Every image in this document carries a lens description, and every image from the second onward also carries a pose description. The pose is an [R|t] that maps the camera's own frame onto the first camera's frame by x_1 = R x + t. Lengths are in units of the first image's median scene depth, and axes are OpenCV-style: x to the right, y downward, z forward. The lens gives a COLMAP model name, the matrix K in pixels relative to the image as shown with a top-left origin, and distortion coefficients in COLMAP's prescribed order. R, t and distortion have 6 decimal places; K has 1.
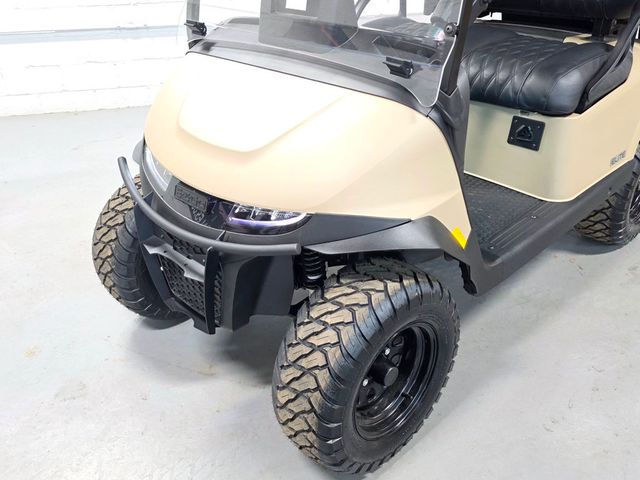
lens RADIAL K [[579.6, 0, 300.7], [0, 579.6, 234.2], [0, 0, 1]] dist [0.066970, -0.058011]
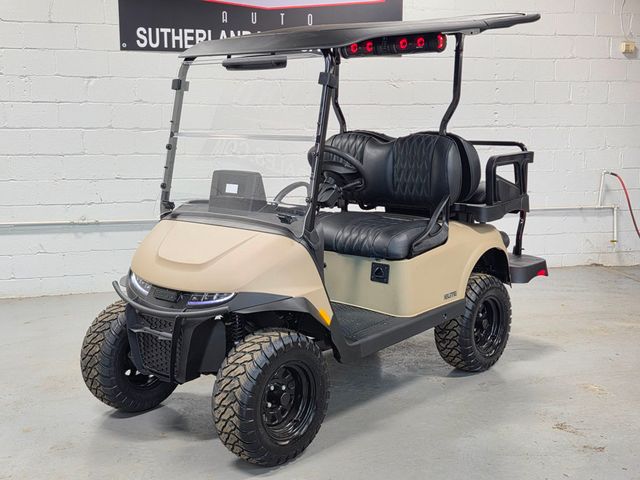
lens RADIAL K [[790.8, 0, 322.0], [0, 790.8, 235.8], [0, 0, 1]] dist [0.106701, 0.000000]
pose [[0.994733, 0.008943, 0.102109, 0.023663], [0.028073, 0.934324, -0.355318, 0.603630], [-0.098581, 0.356313, 0.929152, -1.219566]]
